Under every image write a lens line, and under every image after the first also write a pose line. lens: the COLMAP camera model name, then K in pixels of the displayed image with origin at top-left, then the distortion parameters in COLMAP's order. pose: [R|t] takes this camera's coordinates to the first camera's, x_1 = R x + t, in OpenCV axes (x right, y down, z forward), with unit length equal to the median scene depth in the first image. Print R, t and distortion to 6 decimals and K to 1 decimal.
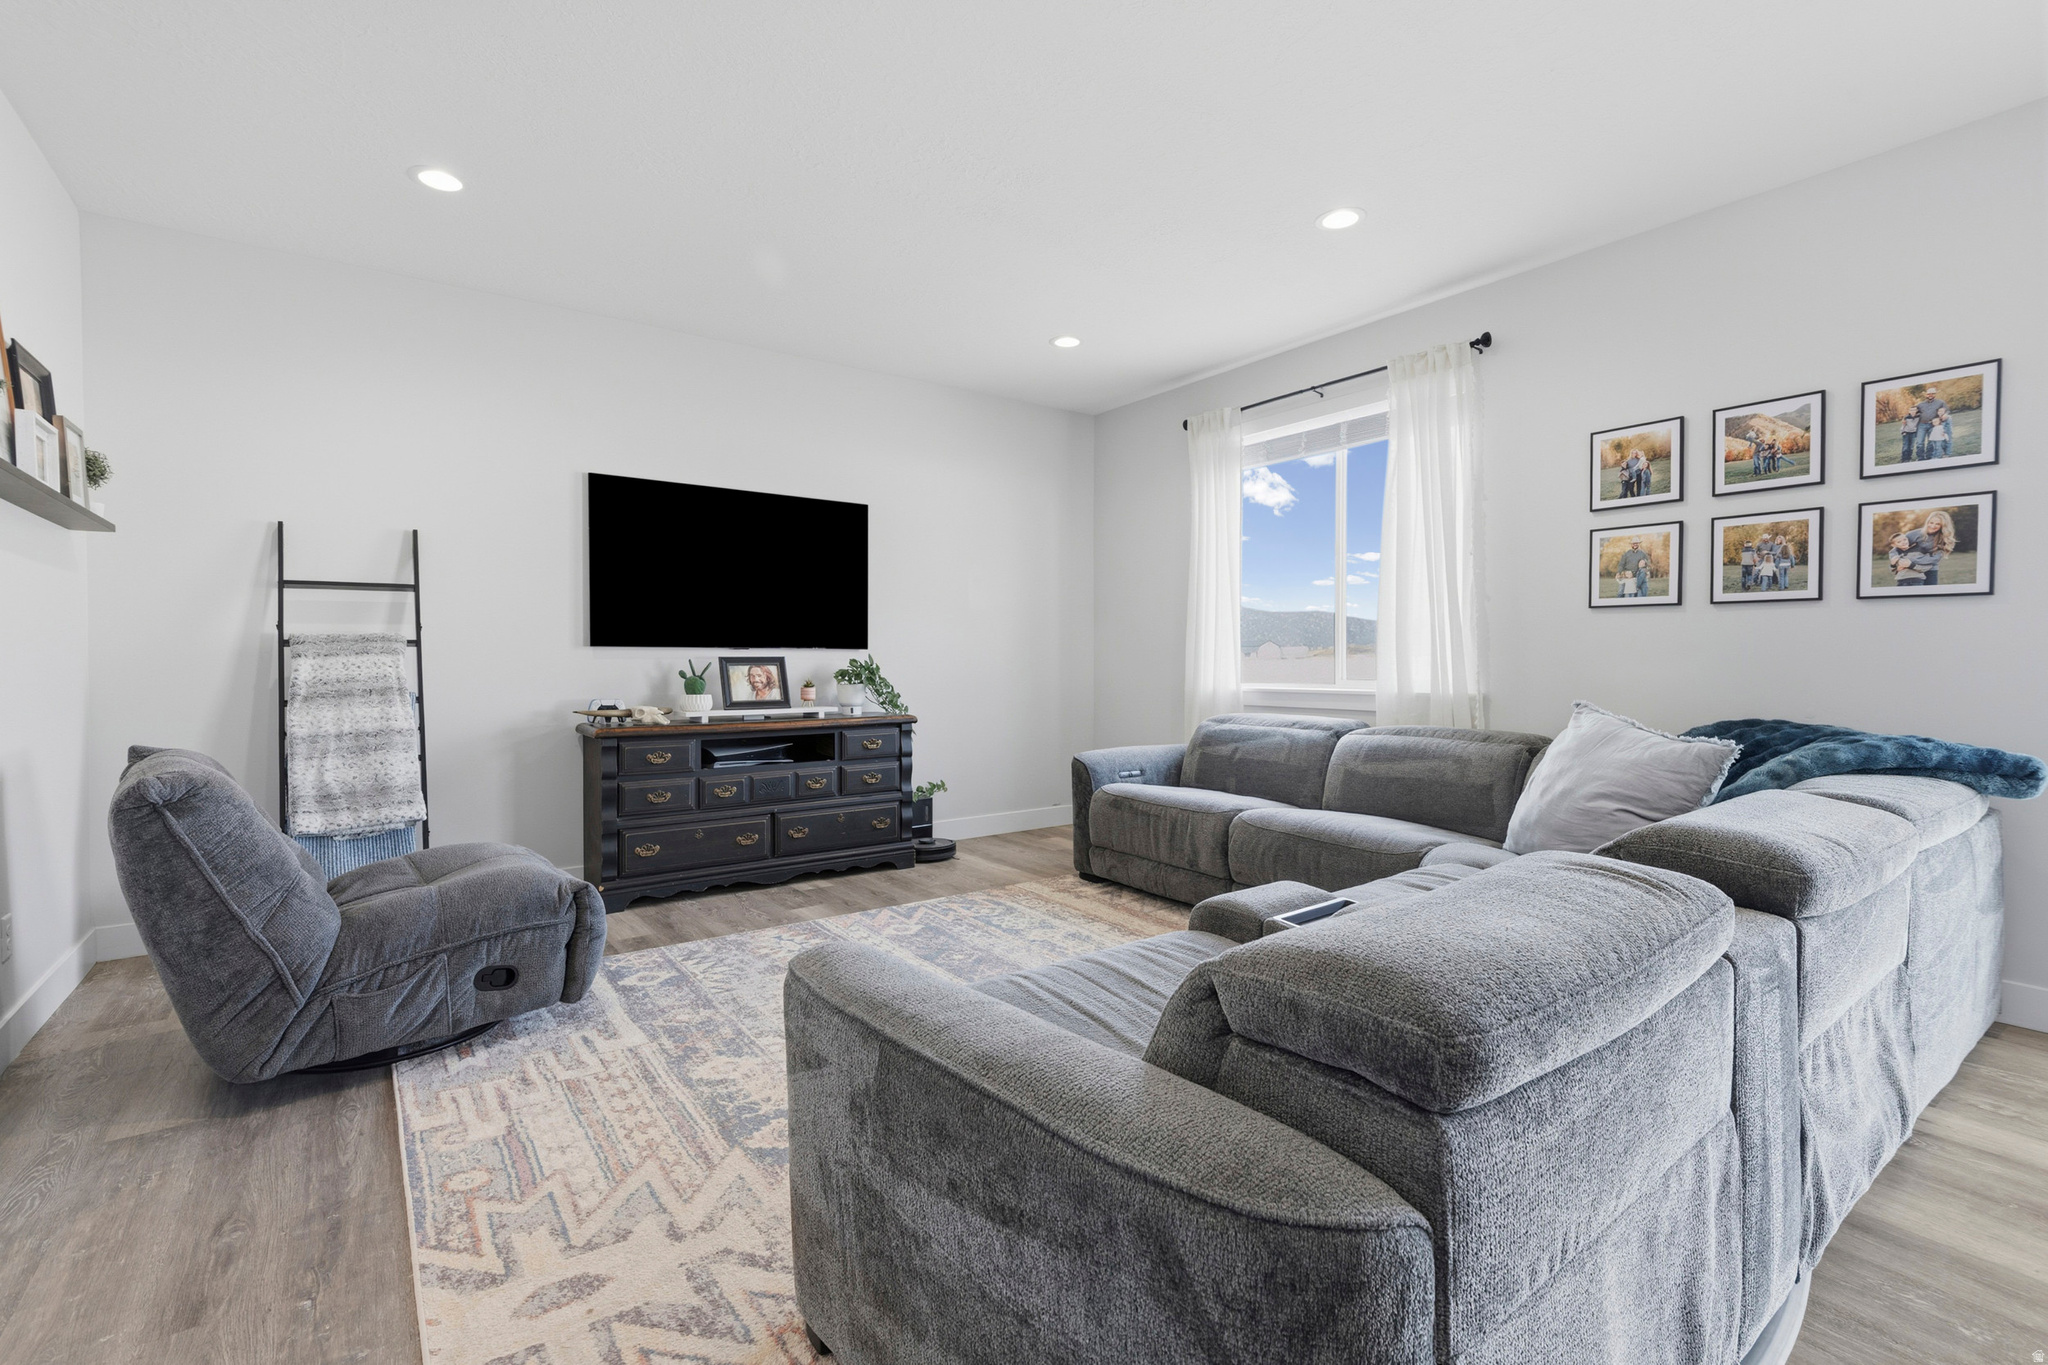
lens RADIAL K [[941.7, 0, 1009.8], [0, 941.7, 671.8], [0, 0, 1]] dist [0.035500, -0.014312]
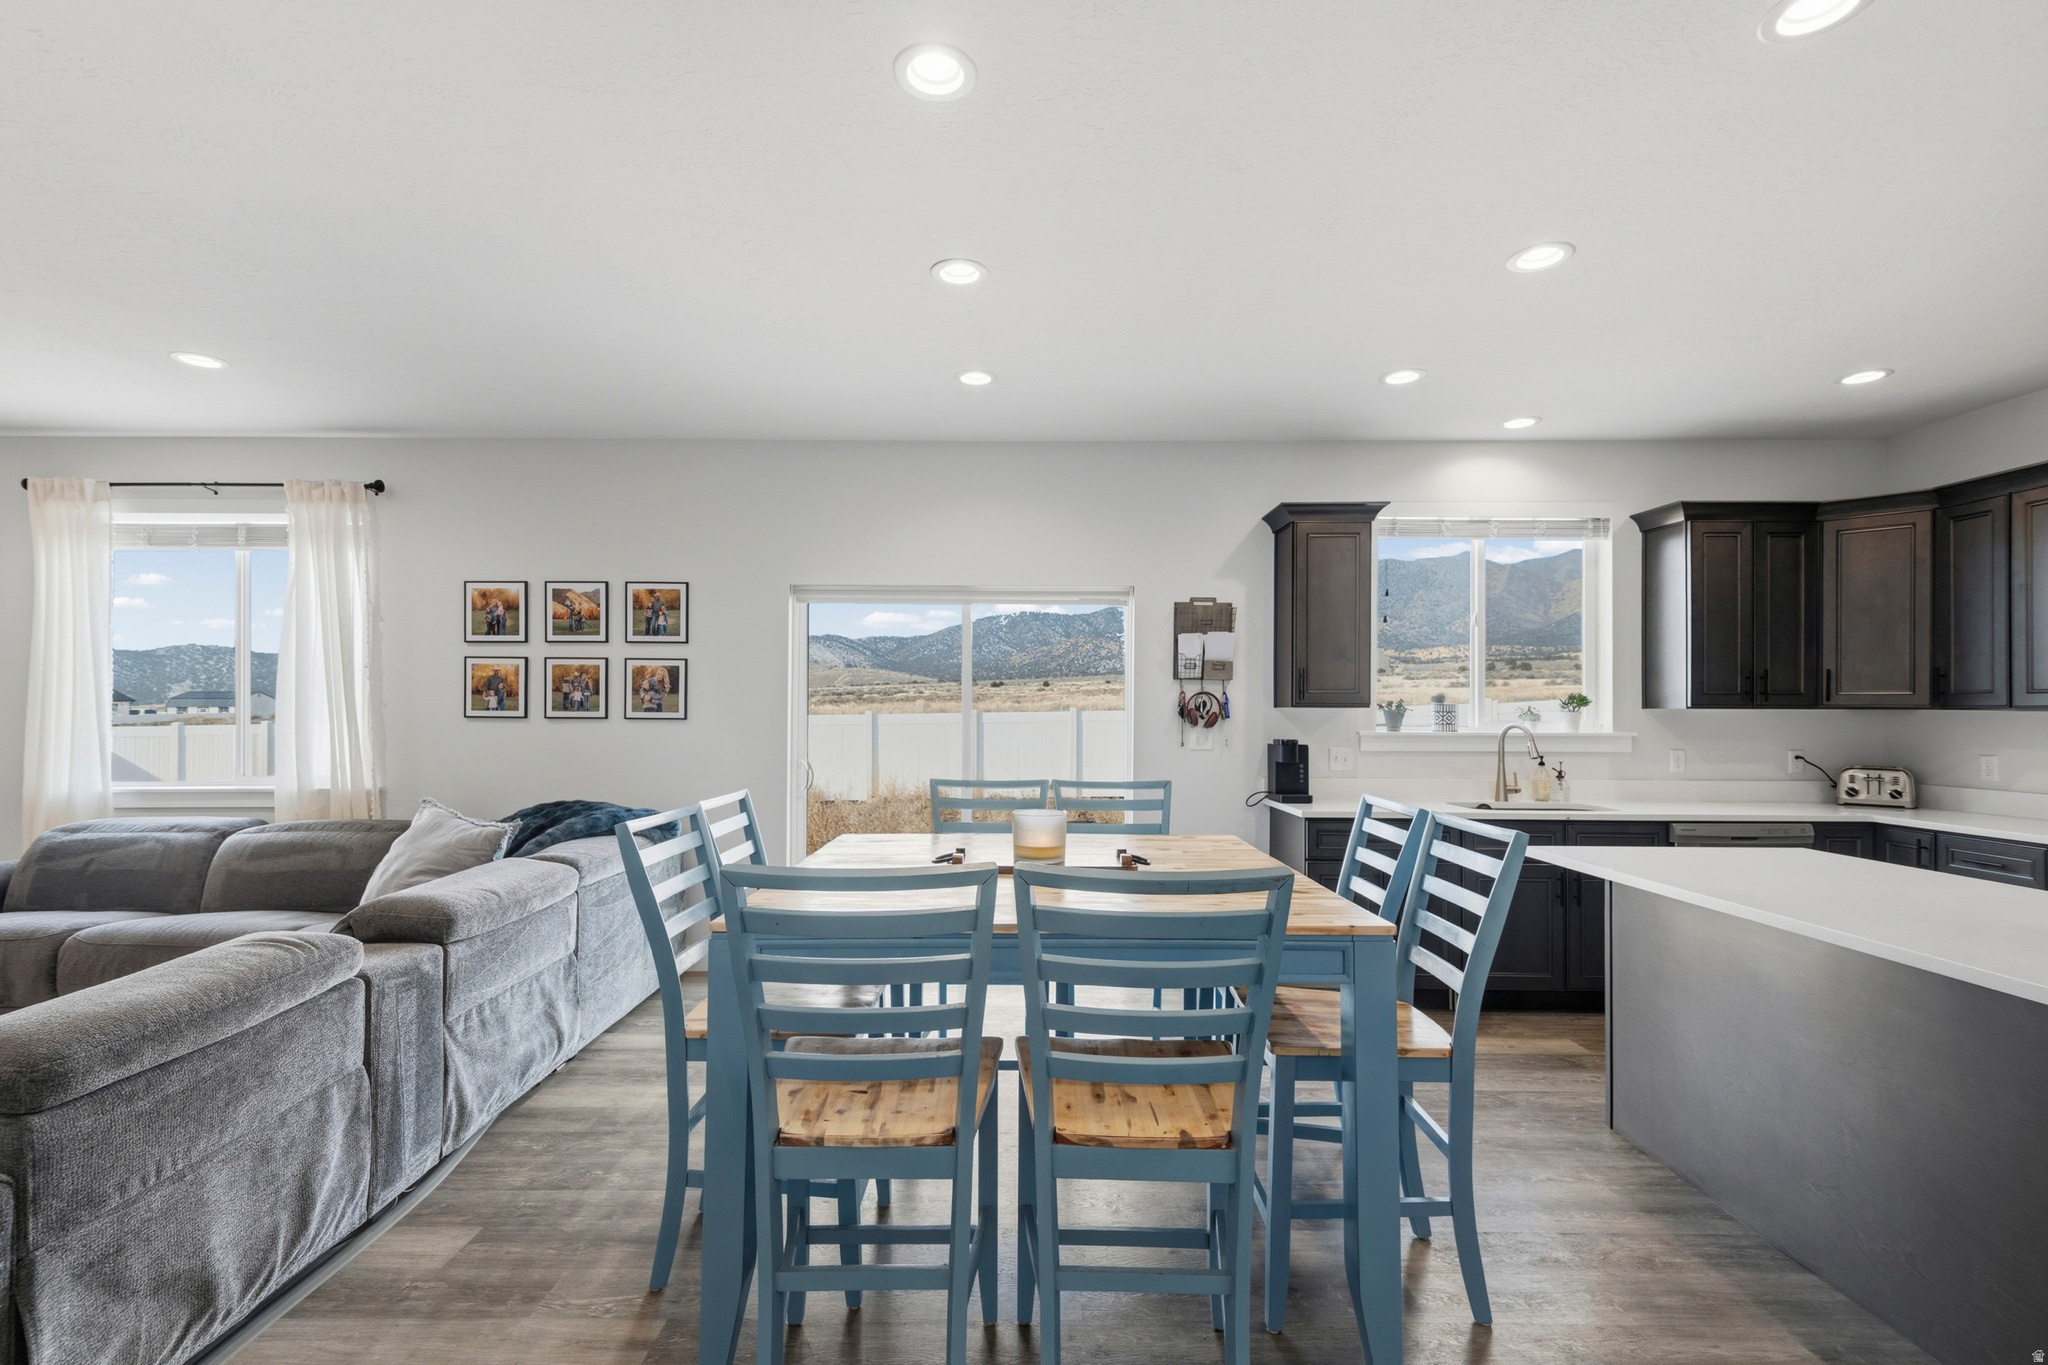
lens RADIAL K [[941.7, 0, 1015.6], [0, 941.7, 705.2], [0, 0, 1]] dist [0.035500, -0.014312]
pose [[0.582140, 0.009746, 0.813030, 0.002870], [0.009124, 0.999787, -0.018518, -0.055048], [-0.813037, 0.018198, 0.581927, -0.352175]]
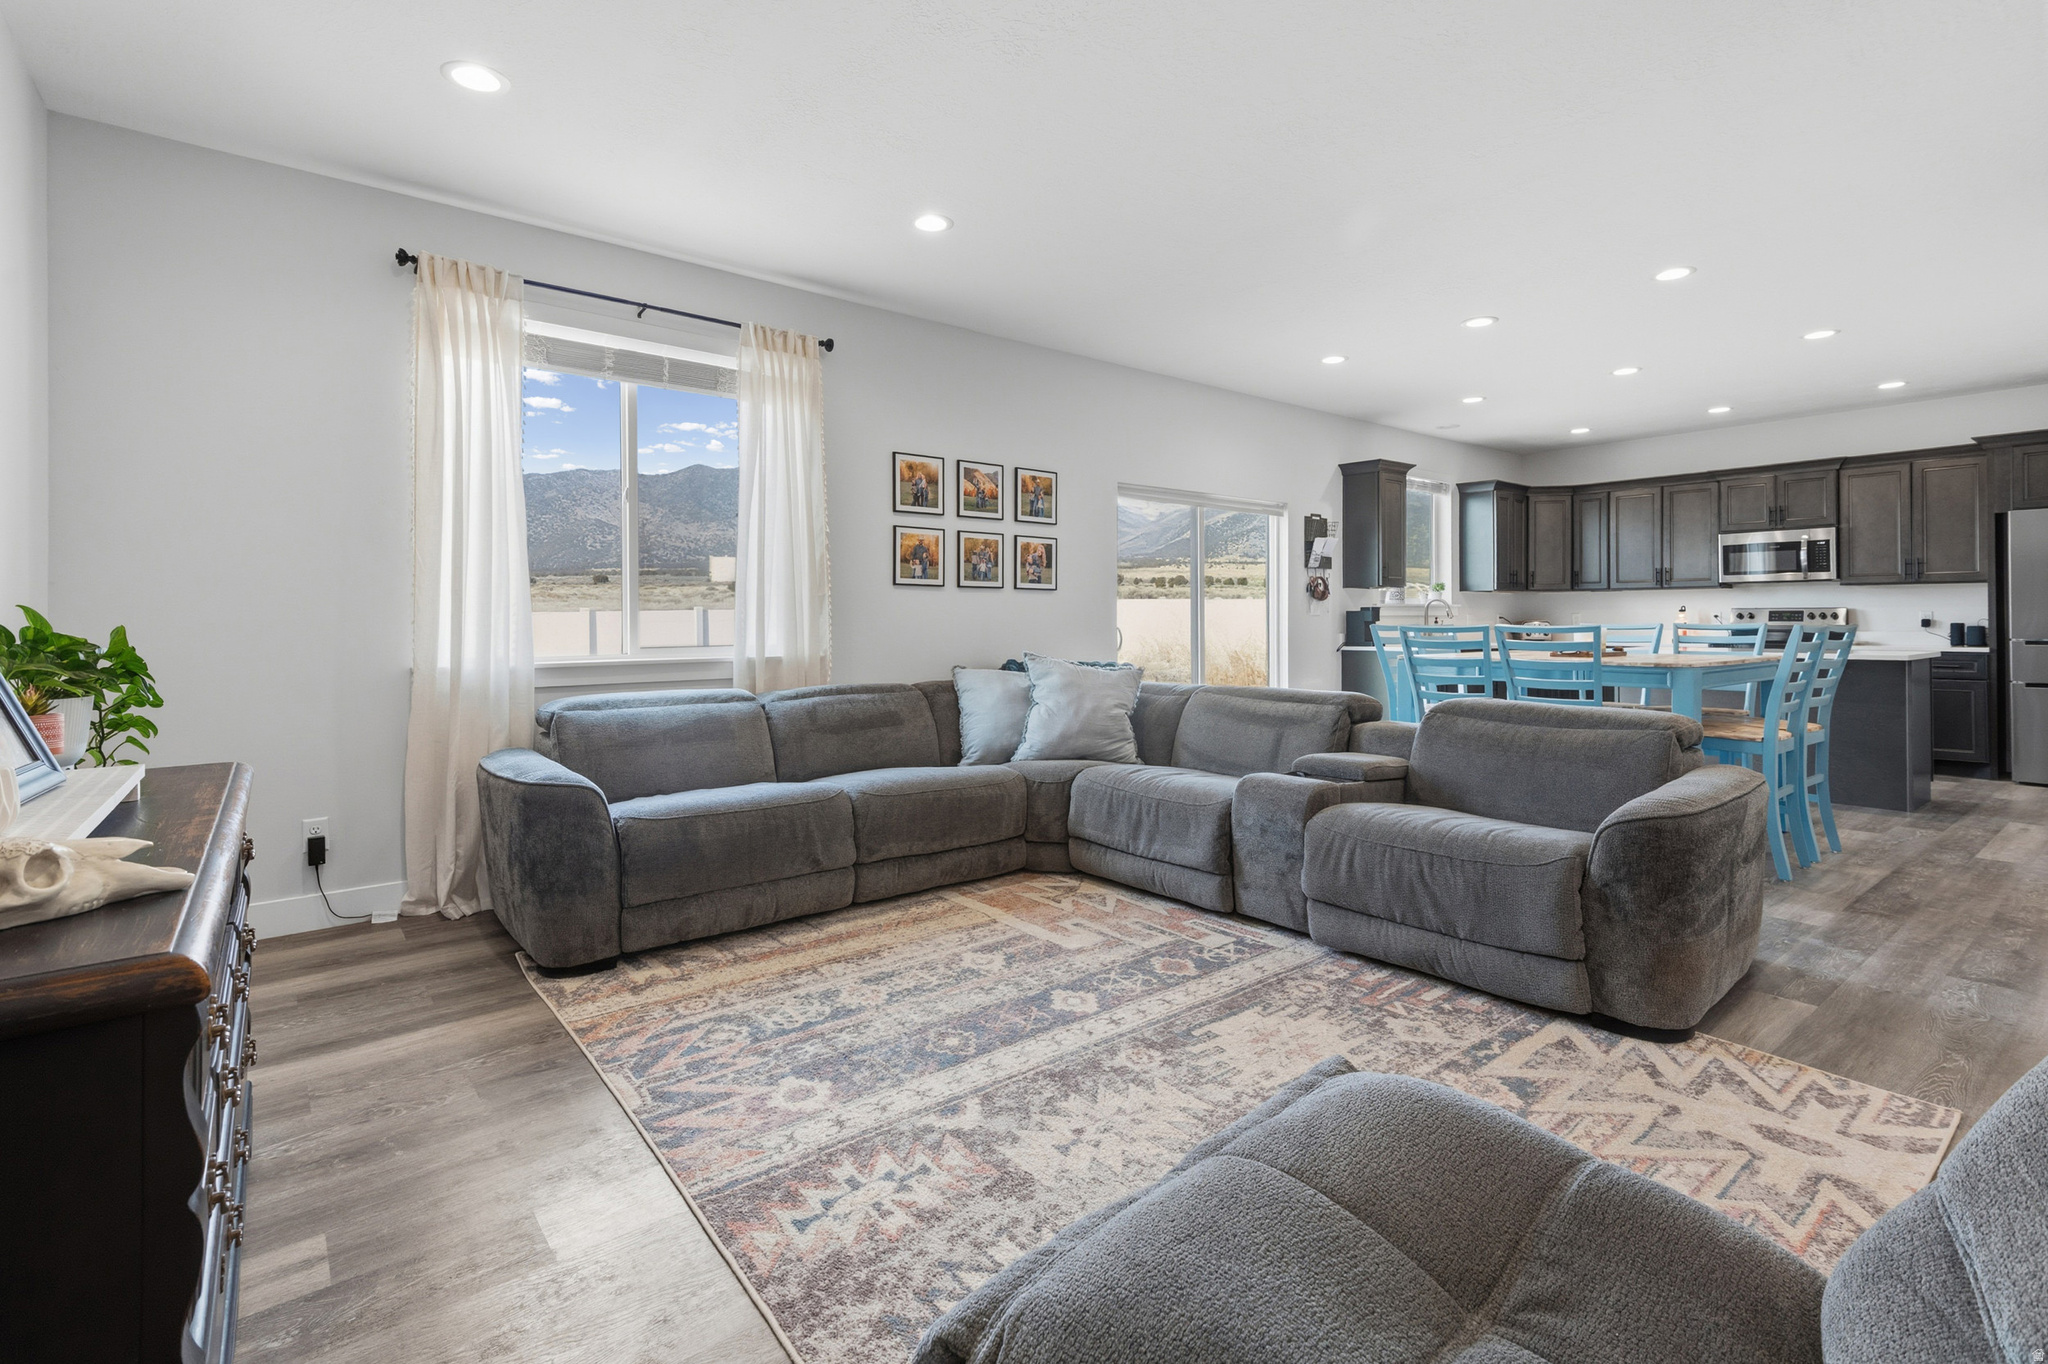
lens RADIAL K [[941.7, 0, 1062.3], [0, 941.7, 628.1], [0, 0, 1]] dist [0.035500, -0.014312]
pose [[-0.080357, -0.003576, 0.996760, -0.723177], [0.022698, 0.999728, 0.005417, -0.010170], [-0.996508, 0.023059, -0.080254, 0.907309]]
